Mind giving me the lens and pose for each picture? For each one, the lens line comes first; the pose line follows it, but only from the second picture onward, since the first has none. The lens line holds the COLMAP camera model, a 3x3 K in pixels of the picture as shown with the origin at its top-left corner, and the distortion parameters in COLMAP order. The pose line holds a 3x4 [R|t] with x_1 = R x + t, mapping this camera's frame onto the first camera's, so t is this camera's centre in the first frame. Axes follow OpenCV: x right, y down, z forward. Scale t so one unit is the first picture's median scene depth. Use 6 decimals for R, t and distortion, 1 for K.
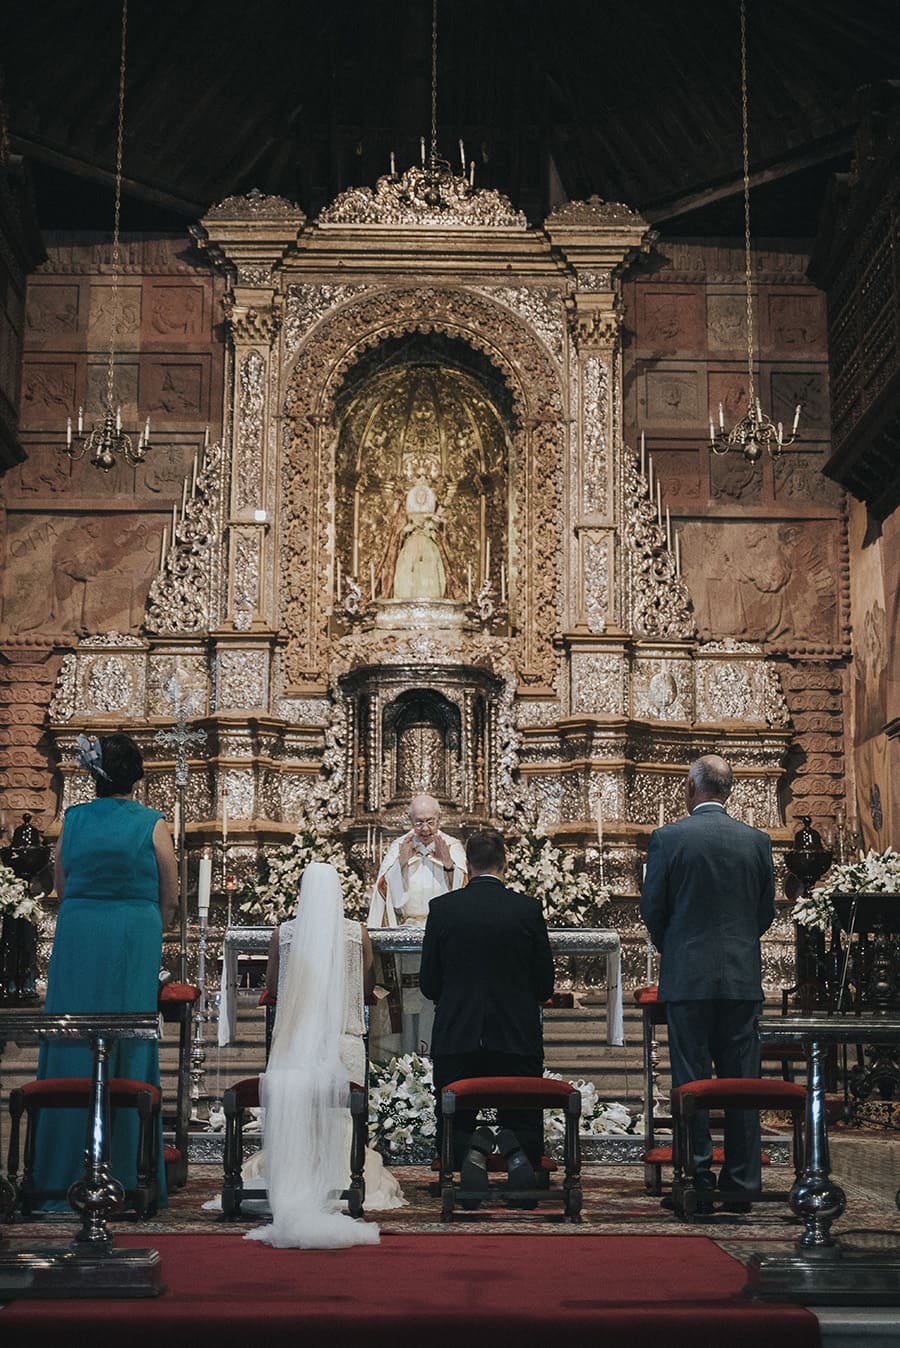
lens RADIAL K [[1828.7, 0, 450.0], [0, 1828.7, 674.0], [0, 0, 1]] dist [-0.001209, -0.004073]
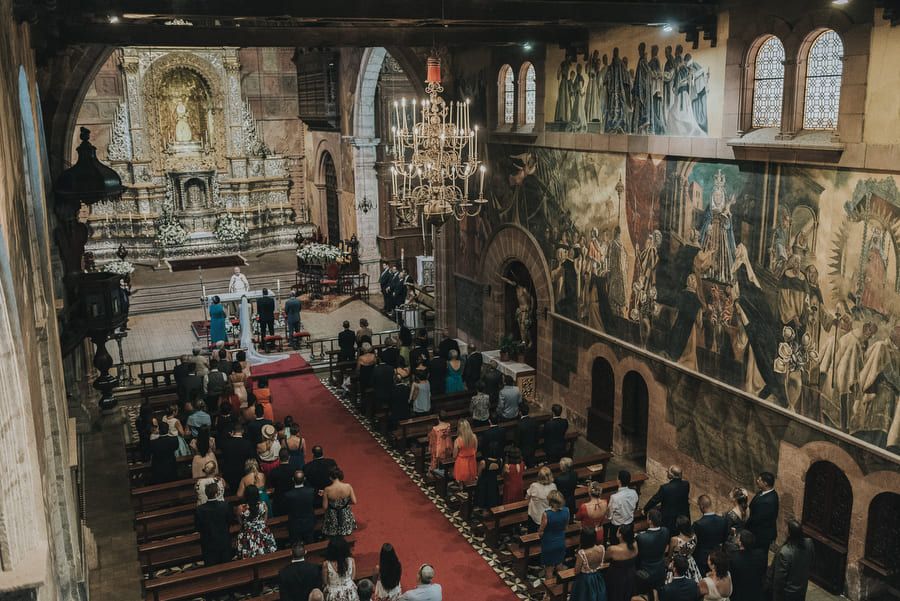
lens RADIAL K [[837.7, 0, 450.0], [0, 837.7, 300.5], [0, 0, 1]] dist [0.001744, 0.000130]
pose [[0.924334, -0.105631, 0.366673, -0.178869], [-0.046514, 0.922565, 0.383027, -0.423658], [-0.378739, -0.371100, 0.847845, -0.732850]]
